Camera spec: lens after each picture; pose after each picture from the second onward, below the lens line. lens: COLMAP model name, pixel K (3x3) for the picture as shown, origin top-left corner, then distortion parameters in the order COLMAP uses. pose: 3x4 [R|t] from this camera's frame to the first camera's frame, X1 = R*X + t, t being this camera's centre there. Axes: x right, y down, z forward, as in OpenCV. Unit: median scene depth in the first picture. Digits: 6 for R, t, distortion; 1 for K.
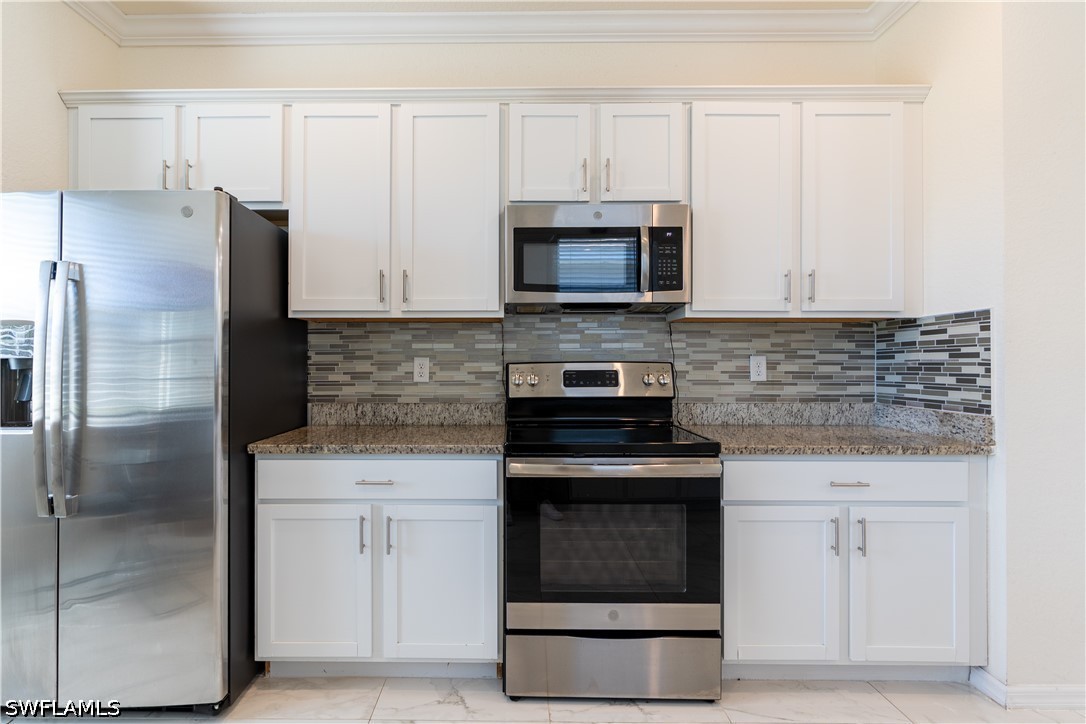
lens RADIAL K [[494.7, 0, 541.0], [0, 494.7, 364.7], [0, 0, 1]] dist [-0.010482, 0.001954]
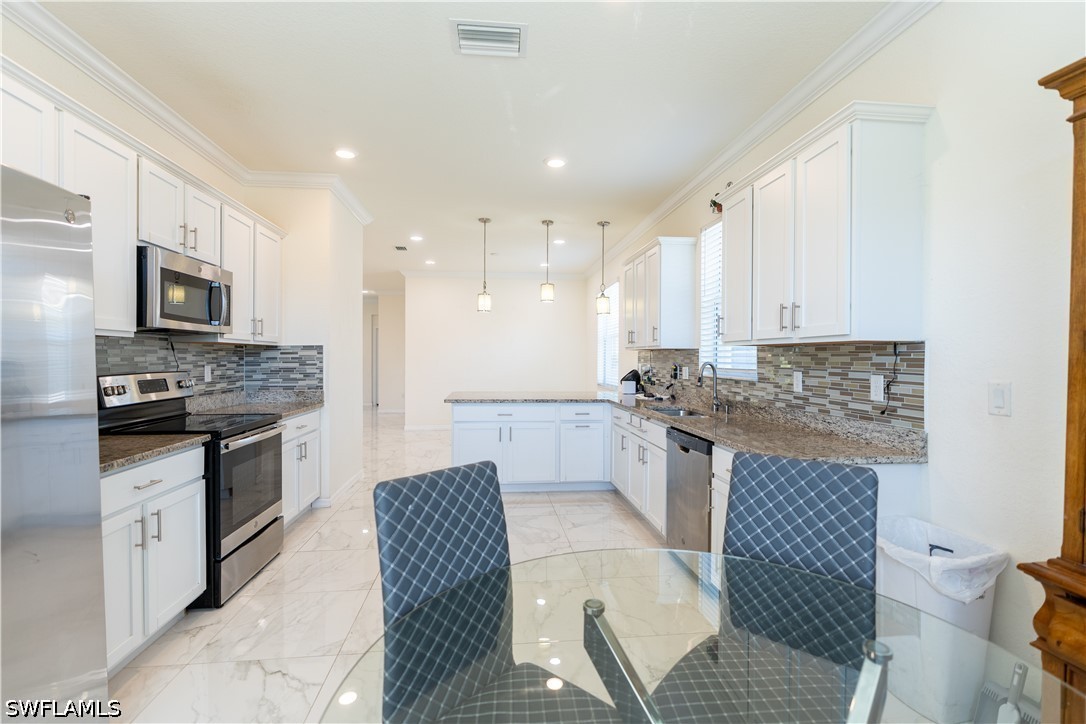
lens RADIAL K [[494.7, 0, 541.0], [0, 494.7, 364.7], [0, 0, 1]] dist [-0.010482, 0.001954]
pose [[-0.124657, -0.016522, 0.992062, -1.362614], [0.006081, 0.999830, 0.017415, -0.046197], [-0.992181, 0.008204, -0.124535, 0.202592]]
